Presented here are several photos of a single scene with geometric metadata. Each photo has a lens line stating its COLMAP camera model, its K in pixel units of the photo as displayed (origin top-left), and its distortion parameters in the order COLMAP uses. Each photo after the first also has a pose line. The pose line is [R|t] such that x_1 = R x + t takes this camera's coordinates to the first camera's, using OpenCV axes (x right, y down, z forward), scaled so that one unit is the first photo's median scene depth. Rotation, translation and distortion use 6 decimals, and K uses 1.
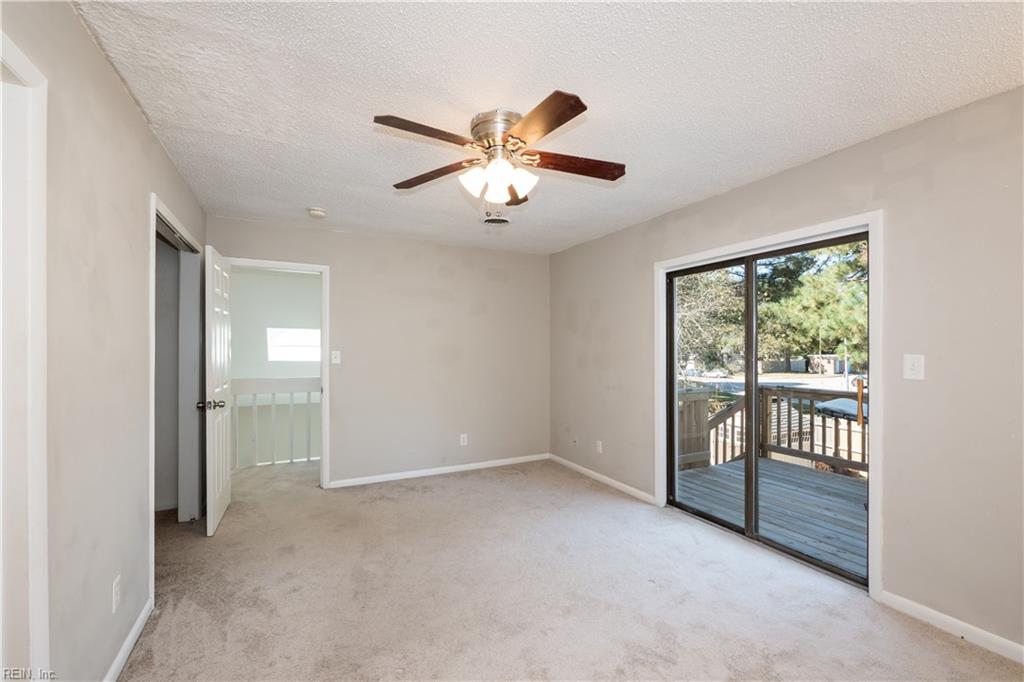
lens RADIAL K [[434.1, 0, 510.2], [0, 434.1, 346.3], [0, 0, 1]] dist [-0.001653, 0.000277]
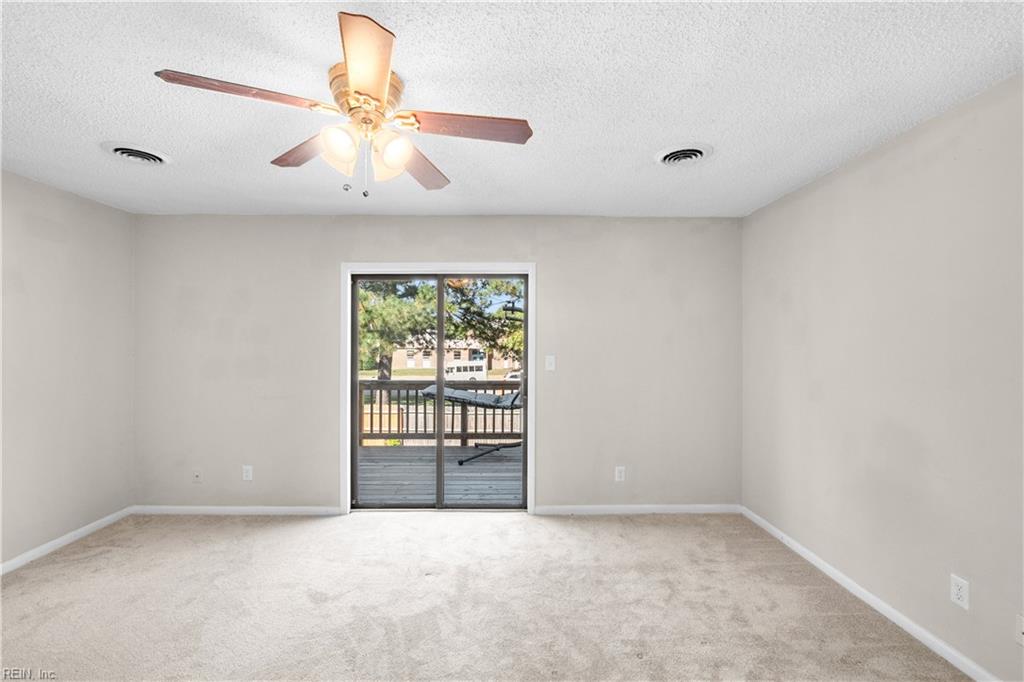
lens RADIAL K [[438.4, 0, 510.7], [0, 438.4, 340.1], [0, 0, 1]] dist [-0.002633, 0.000226]
pose [[0.442825, 0.004421, 0.896597, -0.376549], [-0.005908, 0.999981, -0.002013, -0.020898], [-0.896589, -0.004406, 0.442842, 0.241129]]
